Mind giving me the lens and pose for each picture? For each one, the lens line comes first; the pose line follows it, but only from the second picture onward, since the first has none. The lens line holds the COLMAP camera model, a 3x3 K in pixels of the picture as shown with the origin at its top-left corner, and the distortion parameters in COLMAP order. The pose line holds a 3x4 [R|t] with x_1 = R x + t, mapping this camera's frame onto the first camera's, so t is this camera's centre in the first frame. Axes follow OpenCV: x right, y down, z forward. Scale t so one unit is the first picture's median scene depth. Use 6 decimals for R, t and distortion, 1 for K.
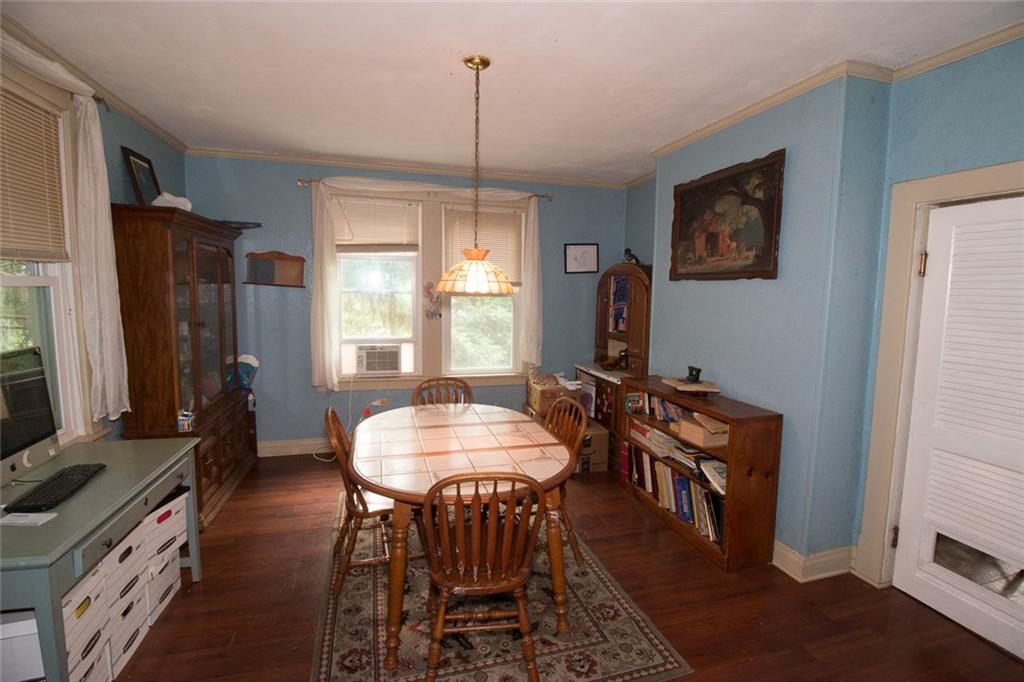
lens RADIAL K [[474.5, 0, 512.9], [0, 474.5, 339.7], [0, 0, 1]] dist [-0.010780, -0.007224]
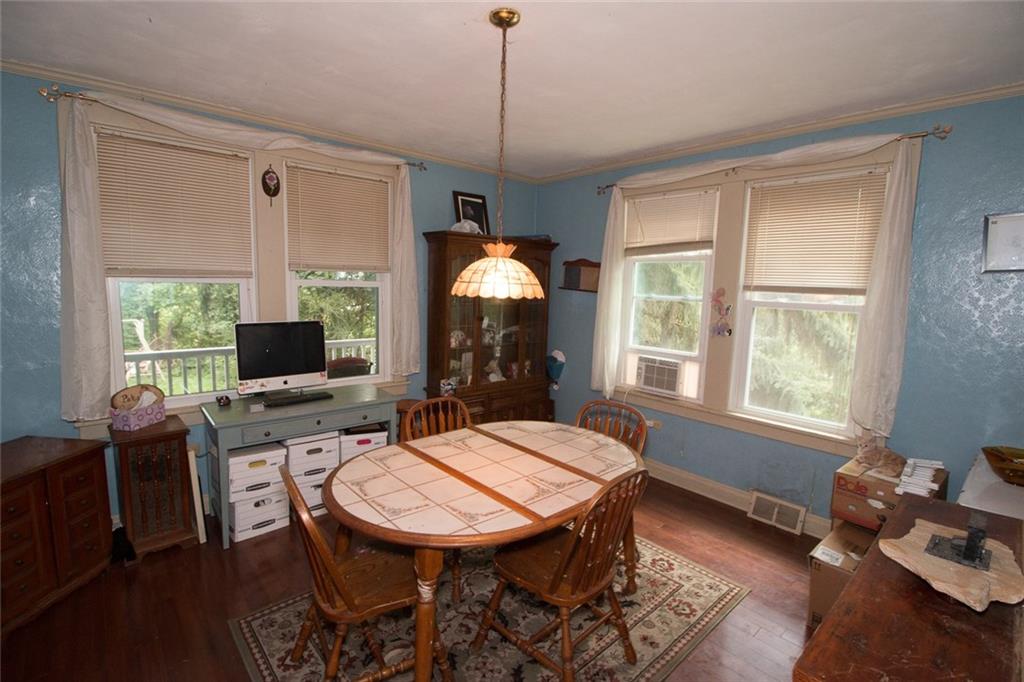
lens RADIAL K [[474.5, 0, 508.0], [0, 474.5, 340.4], [0, 0, 1]] dist [-0.010780, -0.007224]
pose [[0.425292, 0.100590, -0.899449, 0.397104], [-0.113845, 0.991857, 0.057094, -0.042503], [0.897867, 0.078117, 0.433280, 0.377665]]
